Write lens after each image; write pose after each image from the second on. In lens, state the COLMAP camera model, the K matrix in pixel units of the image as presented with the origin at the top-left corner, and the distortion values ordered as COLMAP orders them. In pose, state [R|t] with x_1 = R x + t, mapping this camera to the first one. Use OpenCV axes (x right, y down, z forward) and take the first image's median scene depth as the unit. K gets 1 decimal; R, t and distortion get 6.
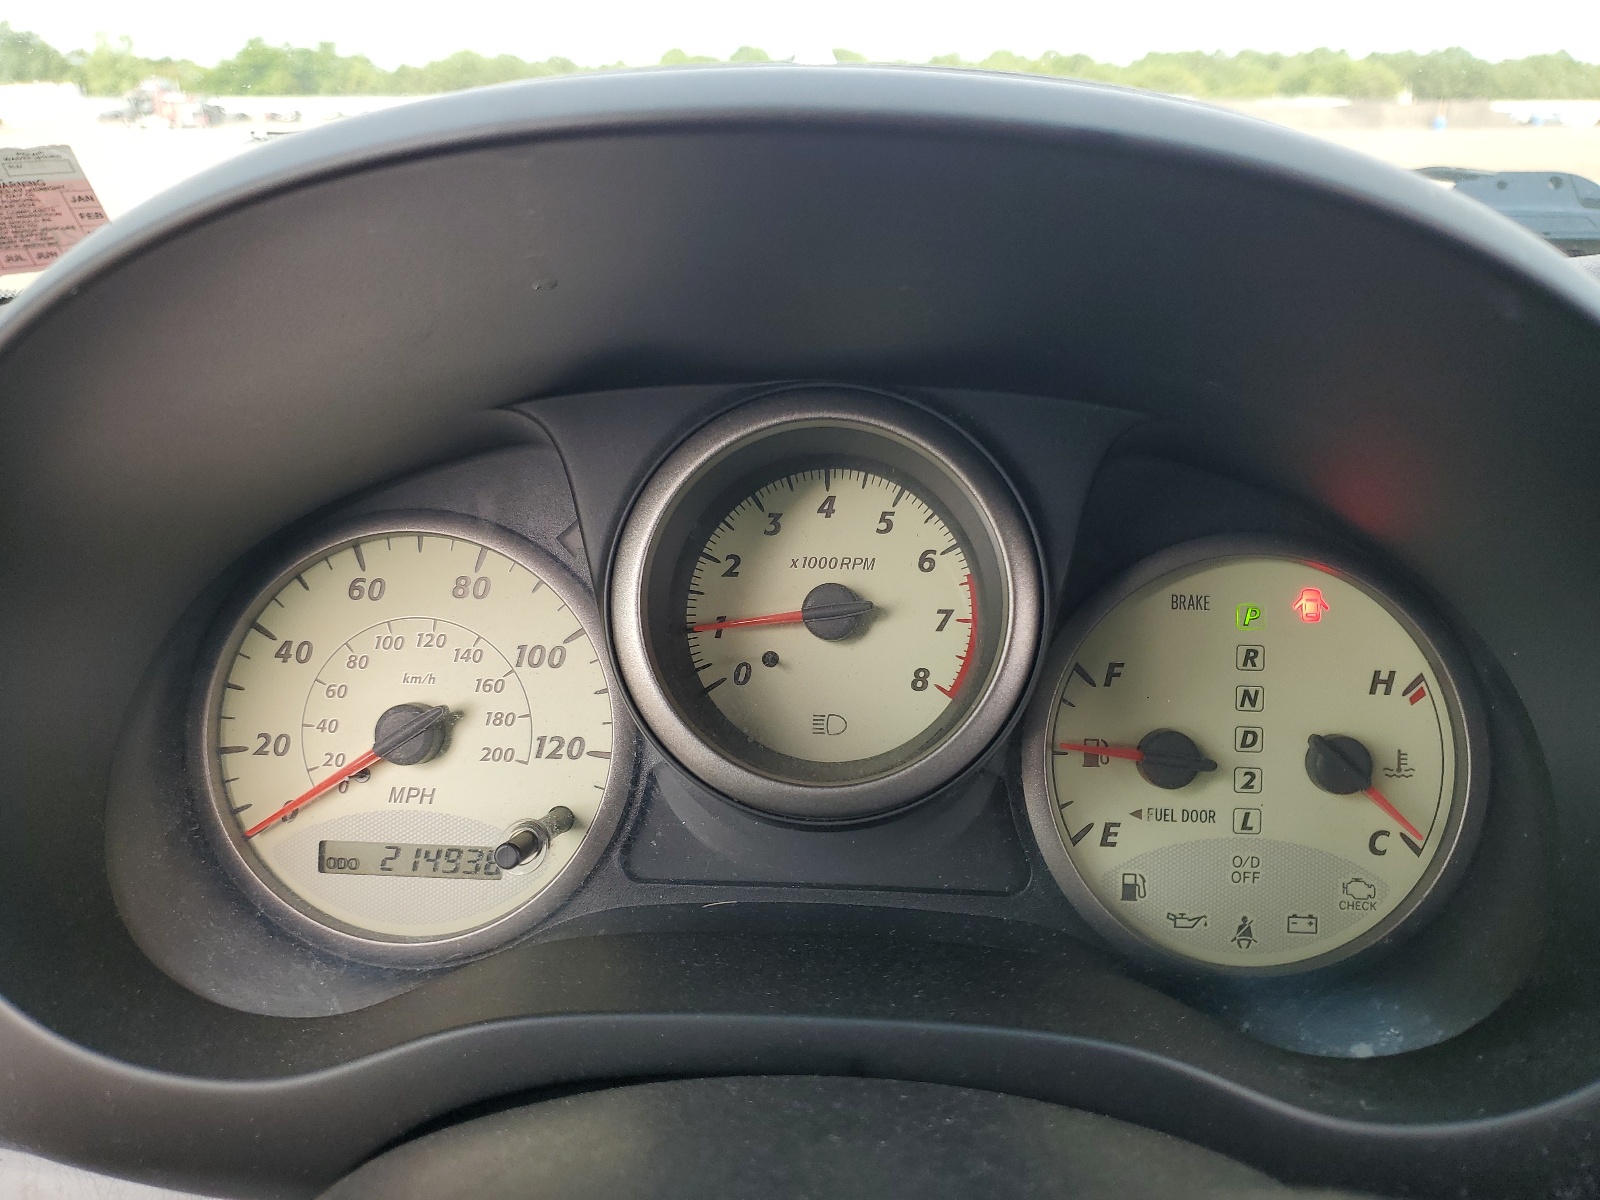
lens RADIAL K [[1206.8, 0, 799.5], [0, 1206.8, 601.1], [0, 0, 1]] dist [0.006773, 0.000916]
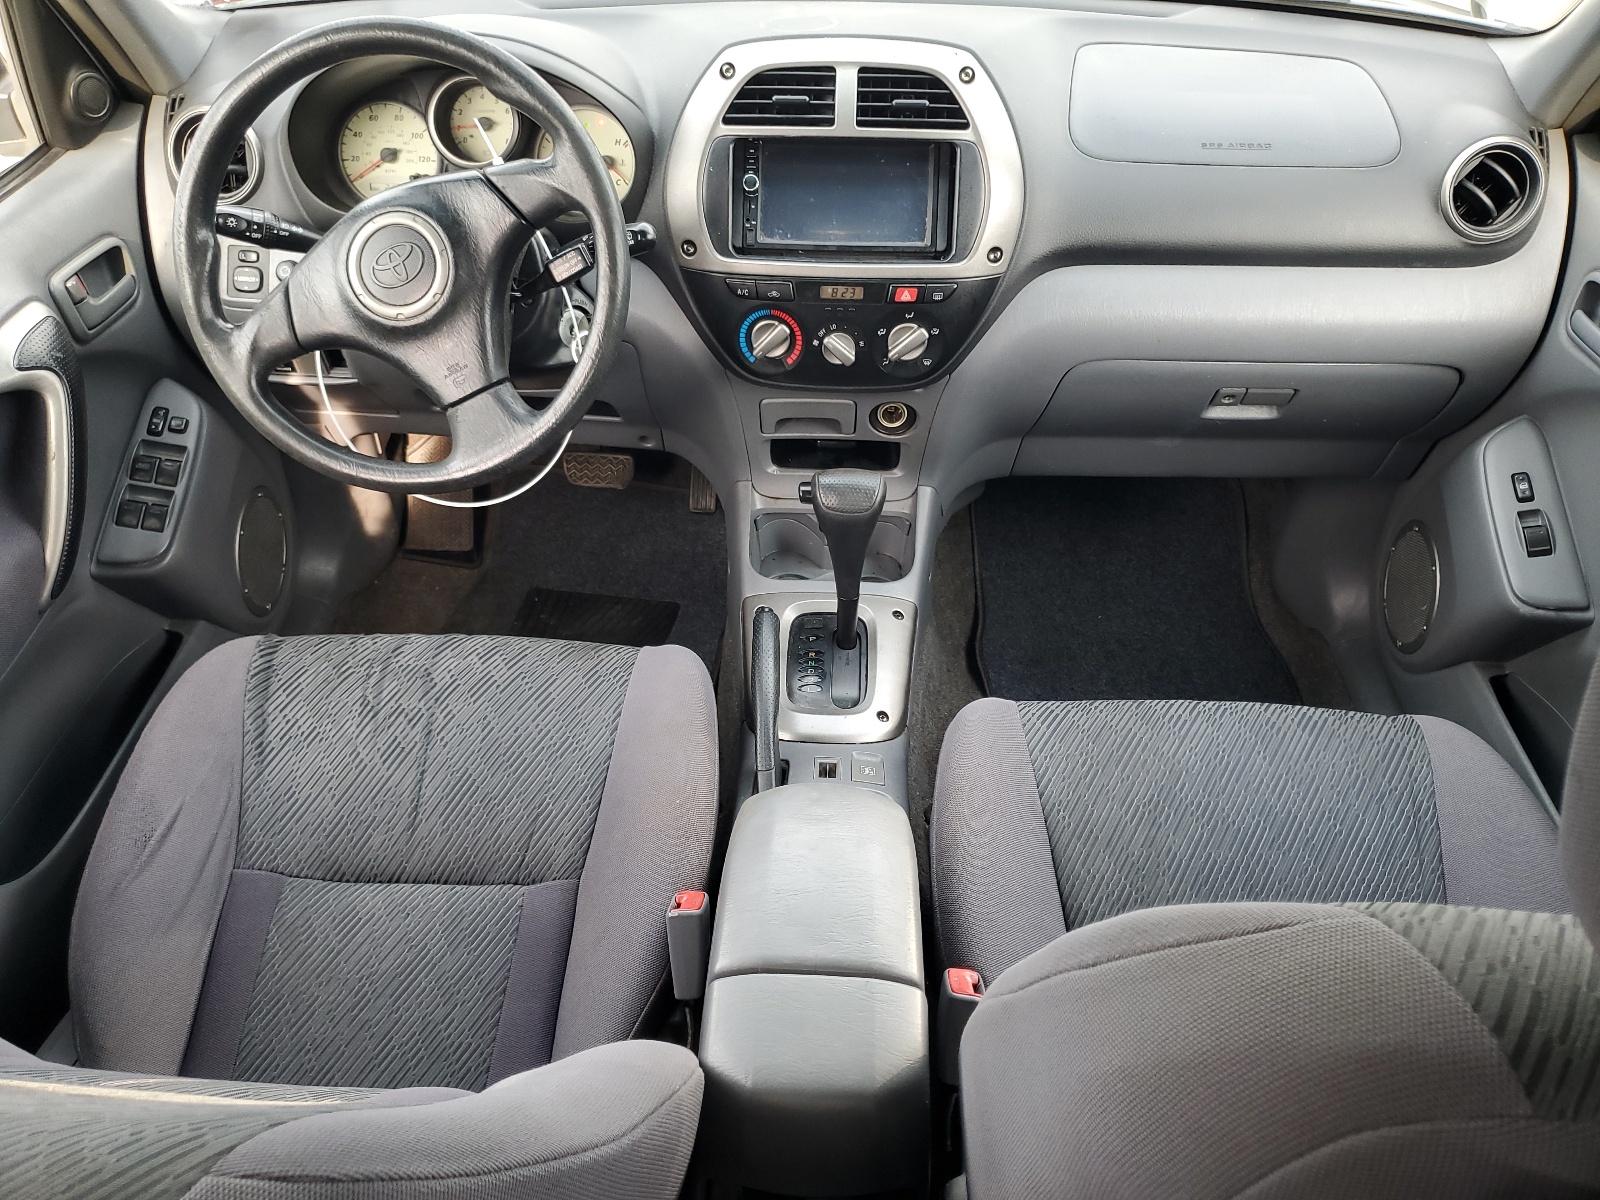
lens RADIAL K [[1206.8, 0, 801.0], [0, 1206.8, 601.1], [0, 0, 1]] dist [0.006773, 0.000916]
pose [[0.908125, -0.154488, 0.389157, -0.887382], [-0.004197, 0.926036, 0.377413, -0.046724], [-0.418679, -0.344371, 0.840307, -3.621964]]
